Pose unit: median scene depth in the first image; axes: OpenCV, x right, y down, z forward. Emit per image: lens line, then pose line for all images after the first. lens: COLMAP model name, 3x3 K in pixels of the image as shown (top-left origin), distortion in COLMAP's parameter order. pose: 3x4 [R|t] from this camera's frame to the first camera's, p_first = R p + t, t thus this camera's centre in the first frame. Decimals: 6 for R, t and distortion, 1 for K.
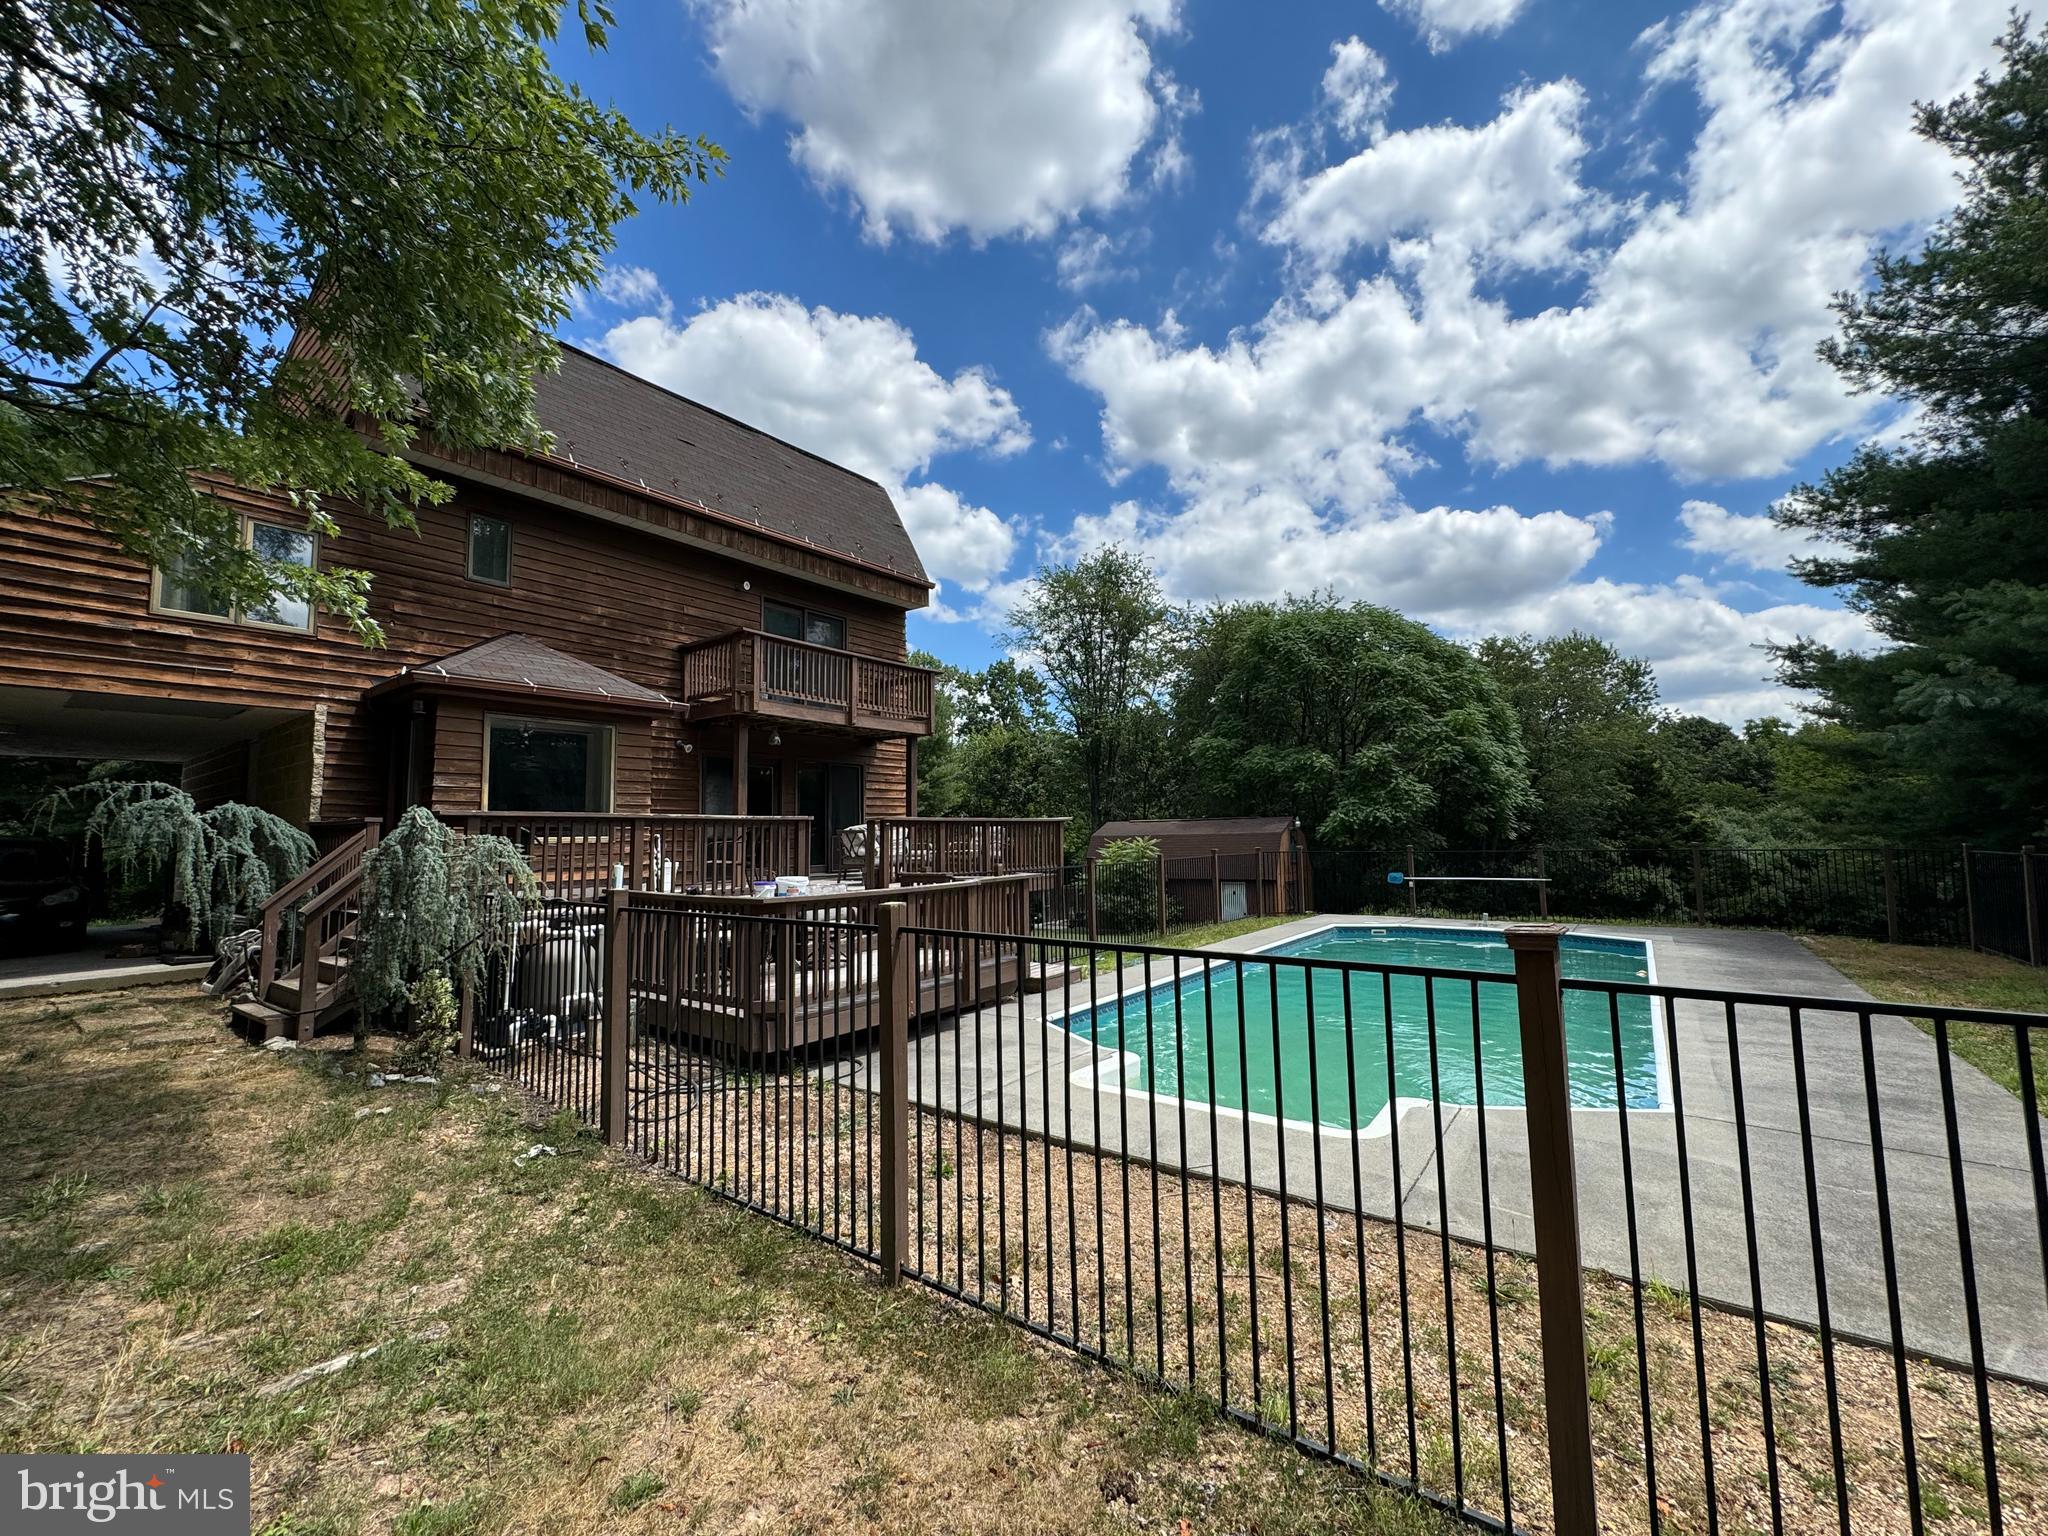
lens RADIAL K [[817.6, 0, 1024.0], [0, 817.6, 768.0], [0, 0, 1]] dist [-0.002264, -0.000210]
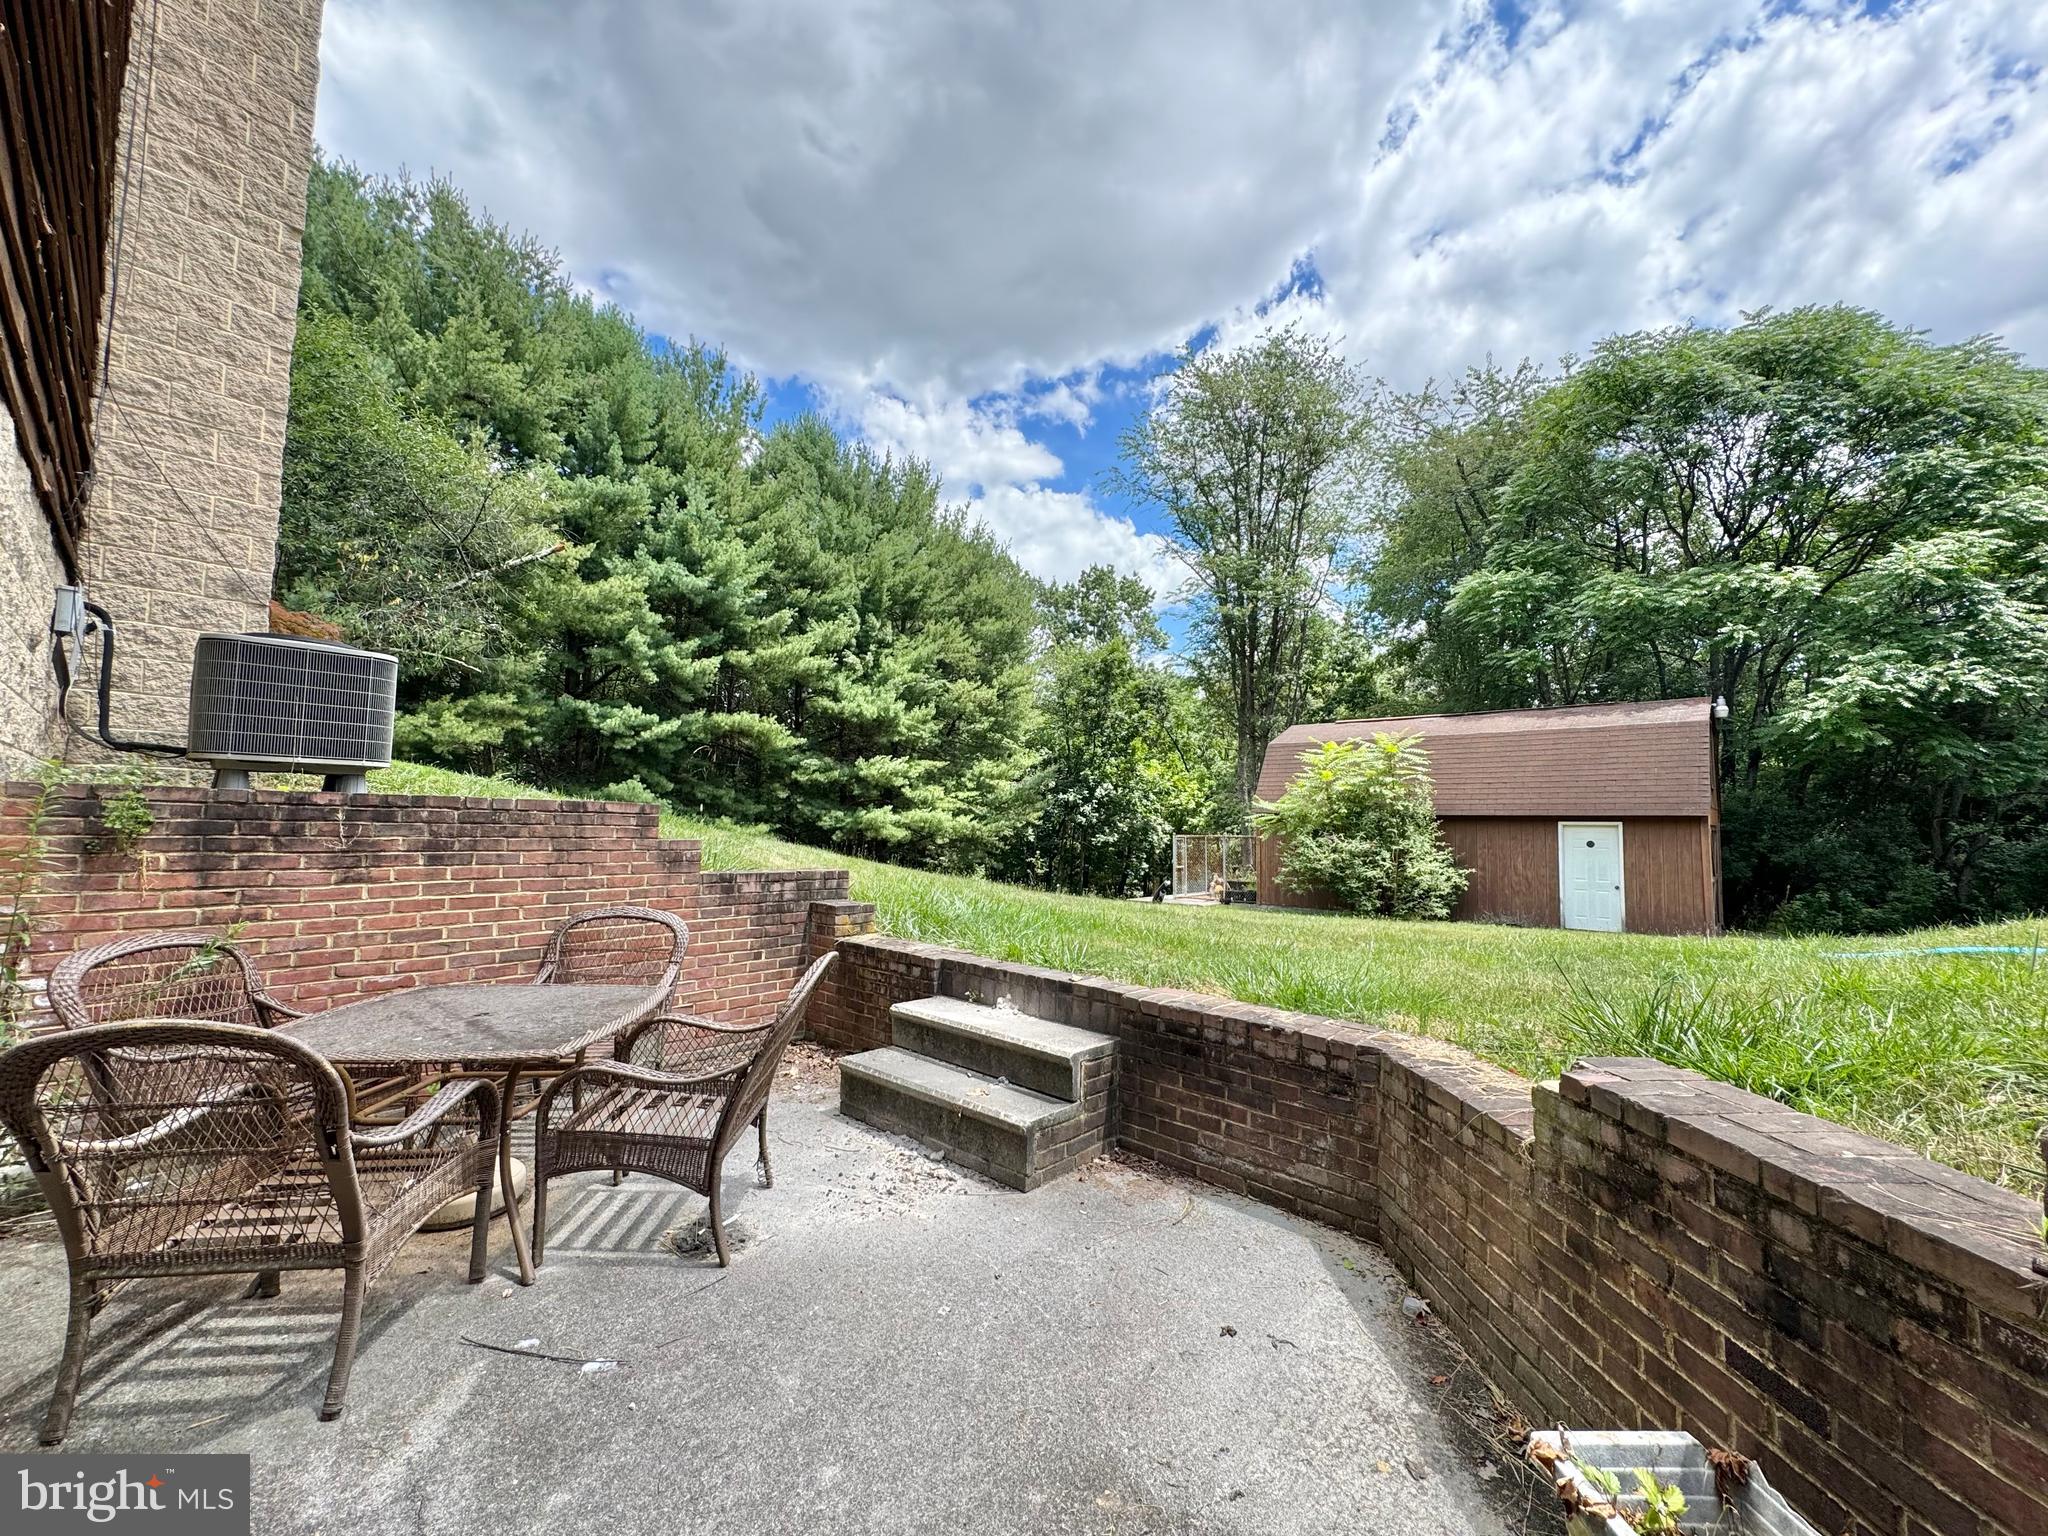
lens RADIAL K [[817.6, 0, 1024.0], [0, 817.6, 768.0], [0, 0, 1]] dist [-0.002264, -0.000210]
pose [[0.994696, 0.028295, -0.098890, -0.030445], [-0.026291, 0.999423, 0.021504, 0.090761], [0.099441, -0.018790, 0.994866, 0.411246]]
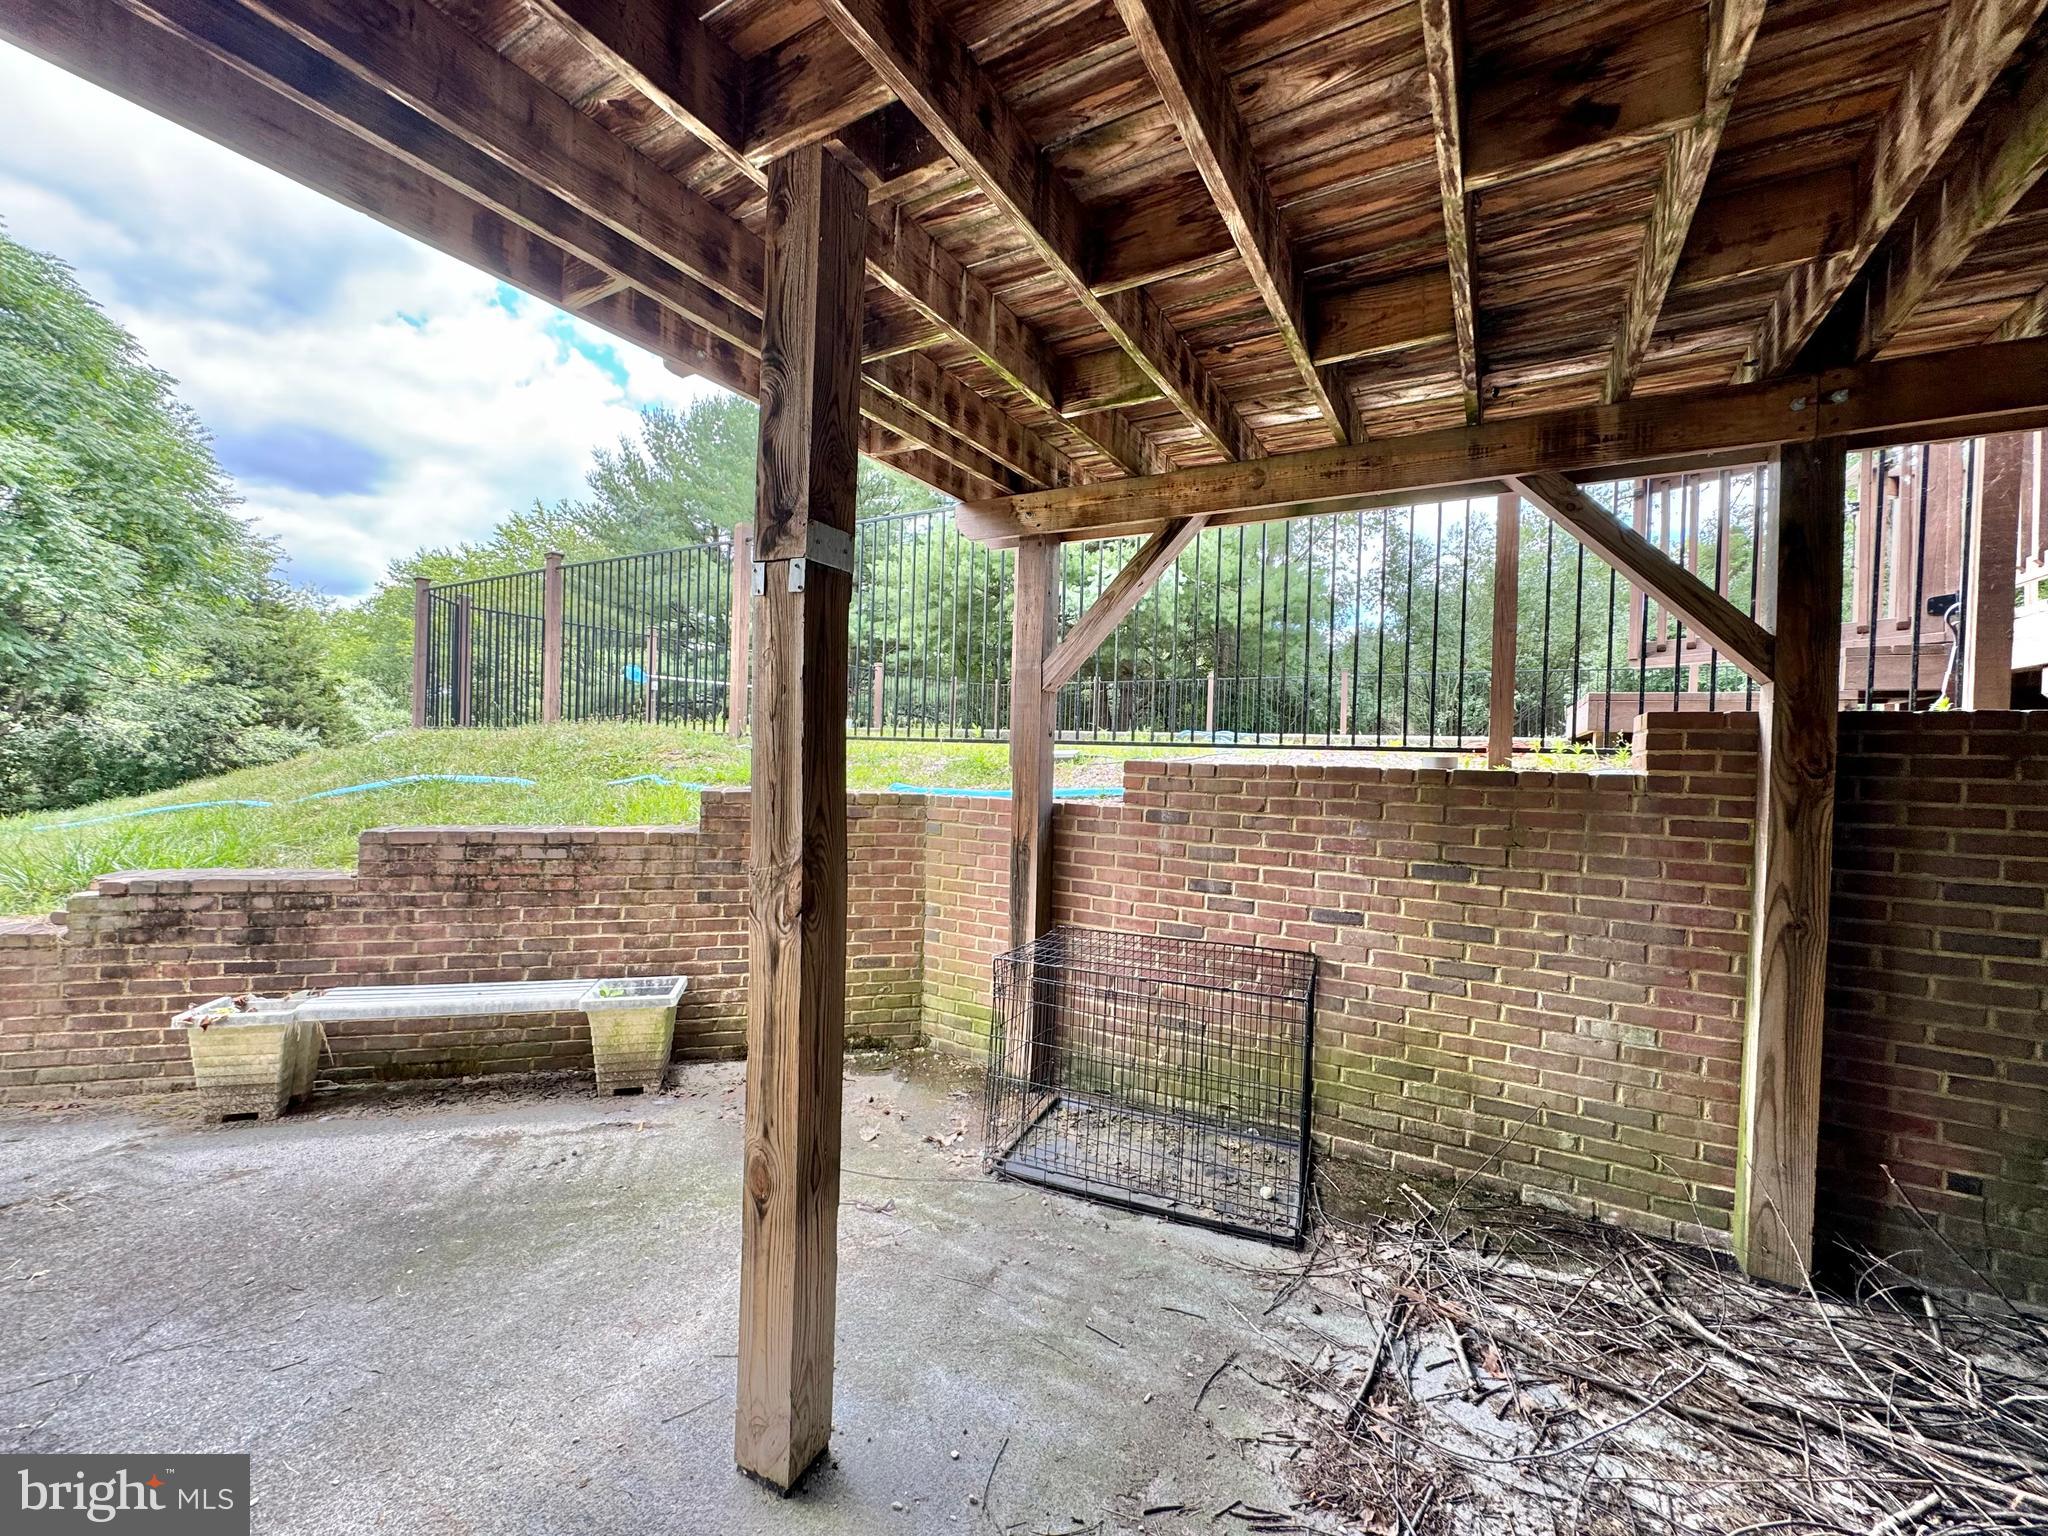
lens RADIAL K [[810.4, 0, 1021.8], [0, 810.4, 763.0], [0, 0, 1]] dist [-0.001078, 0.000296]
pose [[-0.118999, 0.003292, 0.992889, -0.094206], [-0.110648, 0.993722, -0.016556, 0.087768], [-0.986710, -0.111831, -0.117888, 0.381166]]
